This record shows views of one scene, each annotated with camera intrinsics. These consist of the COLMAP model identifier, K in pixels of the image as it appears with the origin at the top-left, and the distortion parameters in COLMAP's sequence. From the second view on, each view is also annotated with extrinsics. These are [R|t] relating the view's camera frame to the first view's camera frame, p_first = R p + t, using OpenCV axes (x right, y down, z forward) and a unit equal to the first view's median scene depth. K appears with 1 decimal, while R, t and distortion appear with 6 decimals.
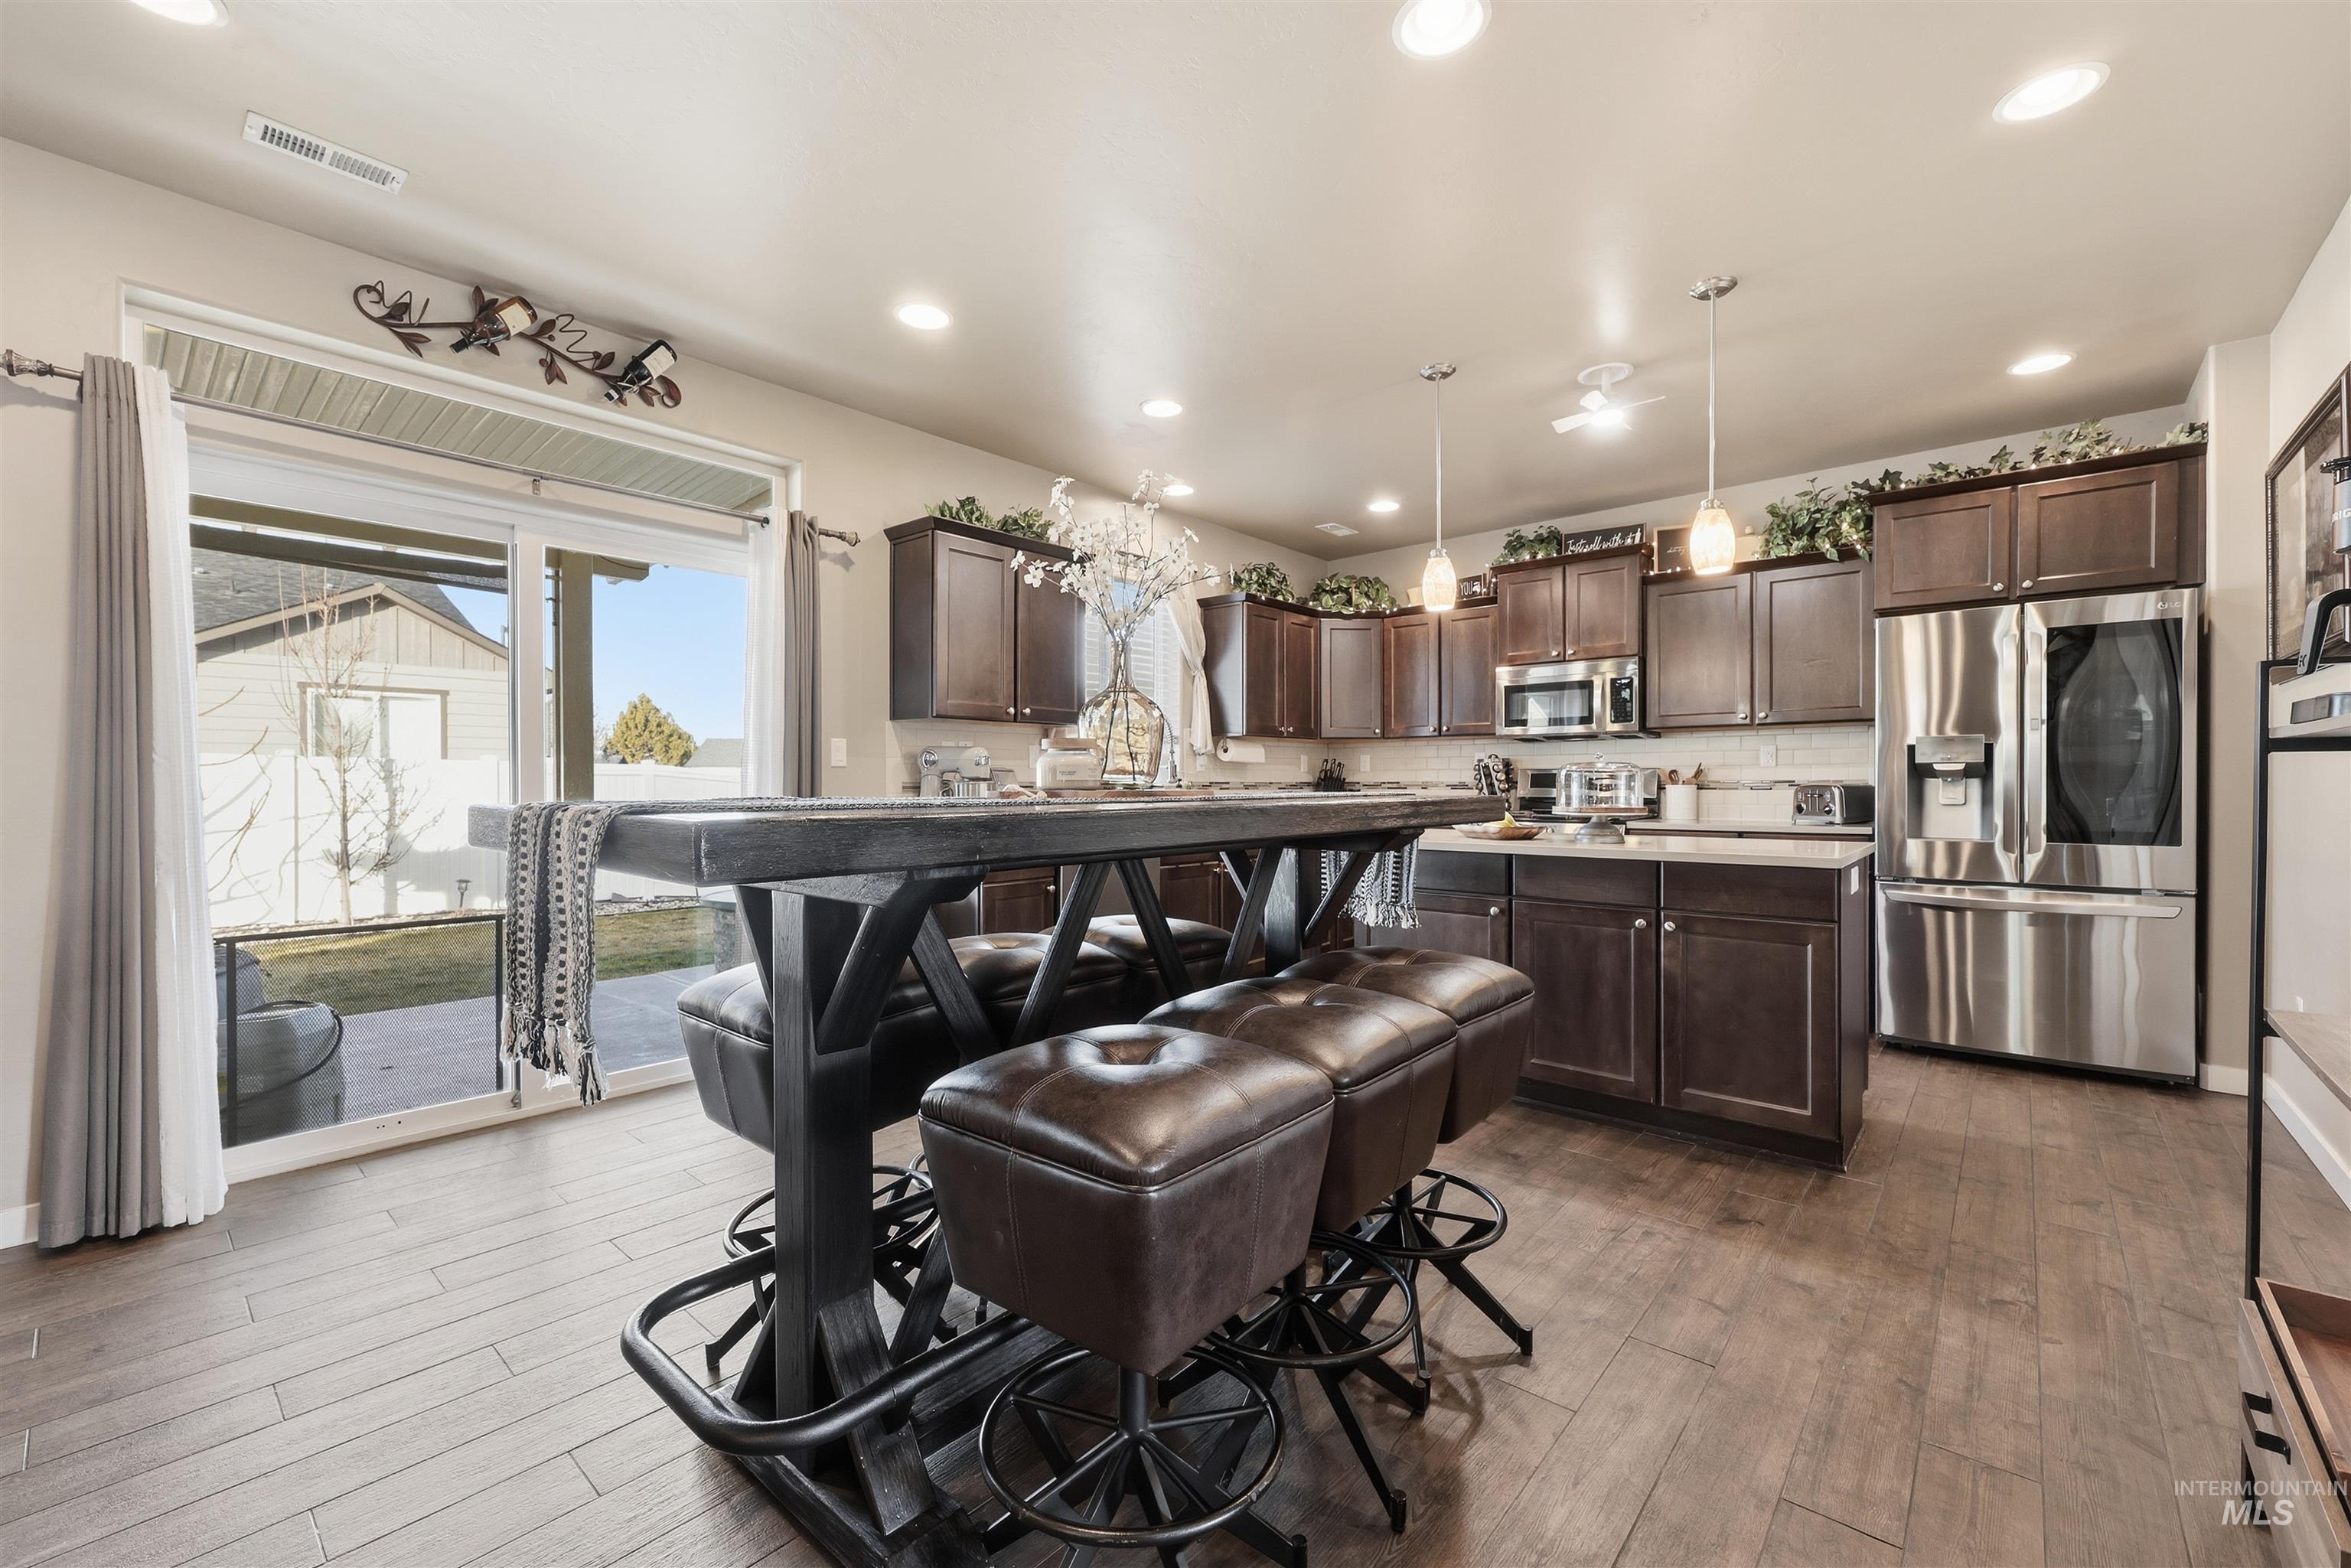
lens RADIAL K [[951.4, 0, 1172.4], [0, 951.4, 779.1], [0, 0, 1]] dist [-0.000512, -0.000287]
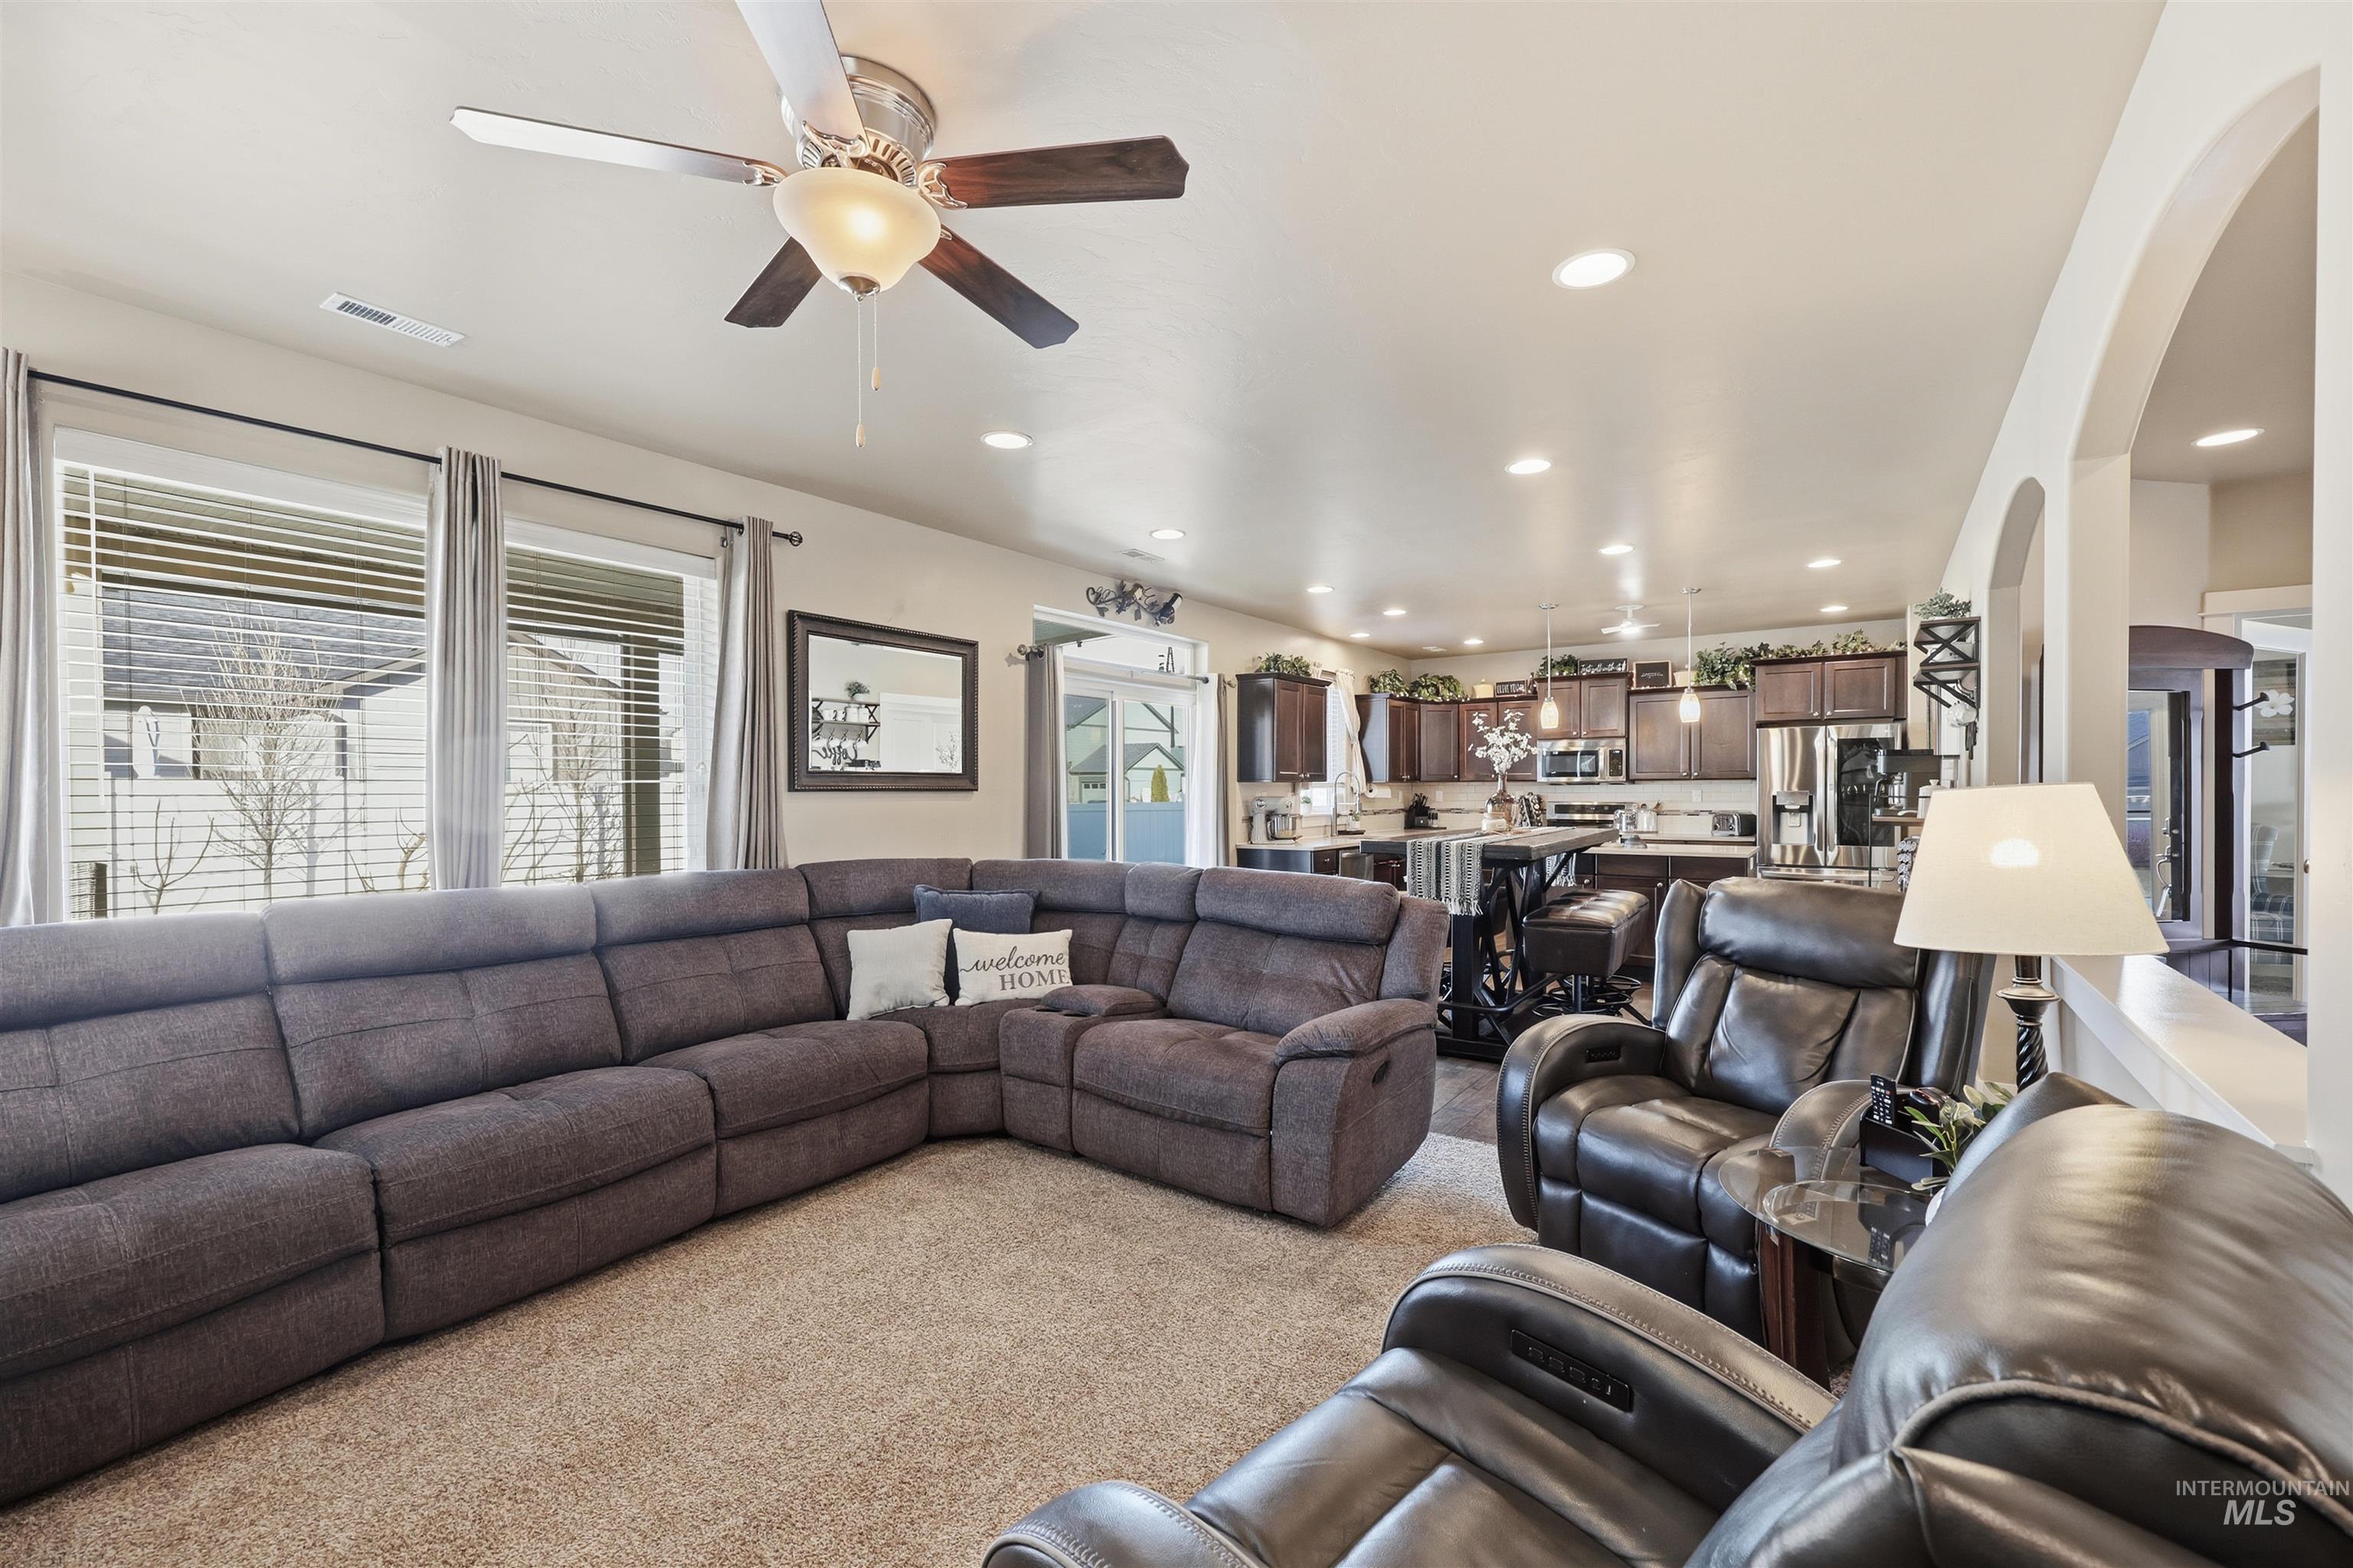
lens RADIAL K [[978.9, 0, 1175.9], [0, 978.9, 788.9], [0, 0, 1]] dist [0.000186, 0.000160]
pose [[0.993498, -0.004873, 0.113745, -0.579435], [0.004474, 0.999983, 0.003762, -0.053941], [-0.113761, -0.003229, 0.993503, -0.738012]]
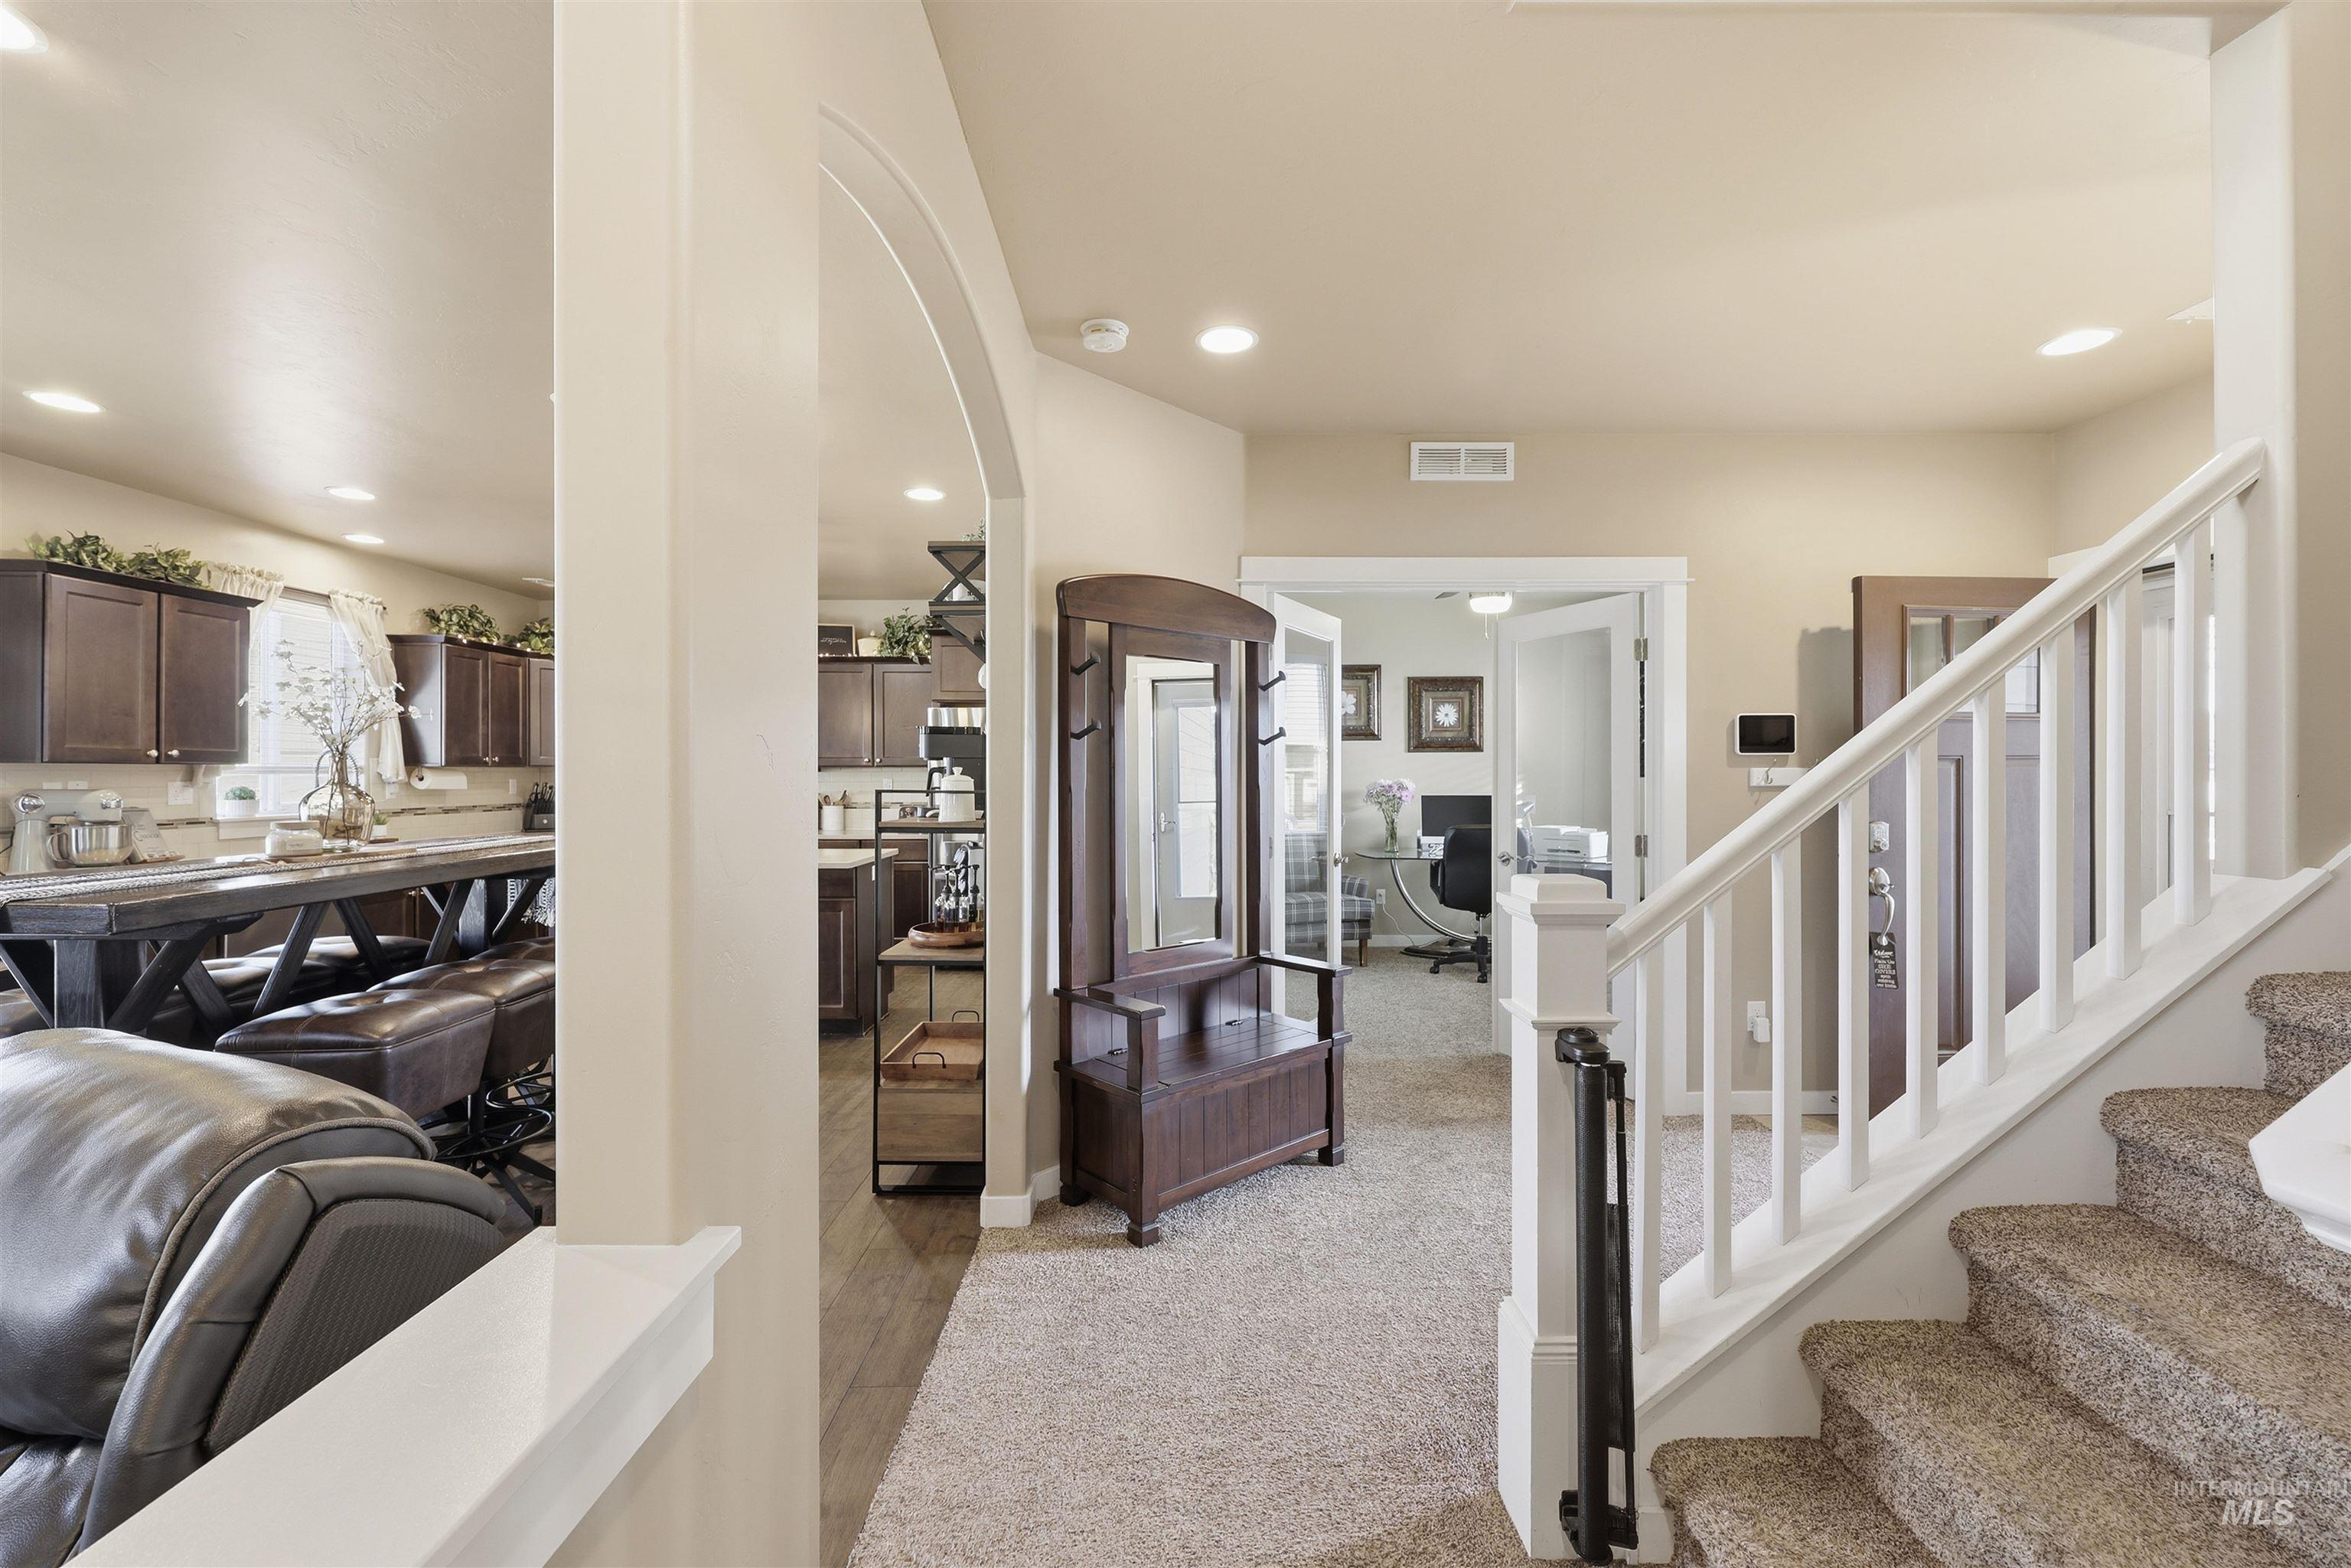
lens RADIAL K [[951.4, 0, 1172.4], [0, 951.4, 779.1], [0, 0, 1]] dist [-0.000512, -0.000287]
pose [[0.746730, -0.002224, 0.665124, -0.031128], [-0.004422, 0.999956, 0.008308, -0.055289], [-0.665113, -0.009145, 0.746687, -0.454721]]
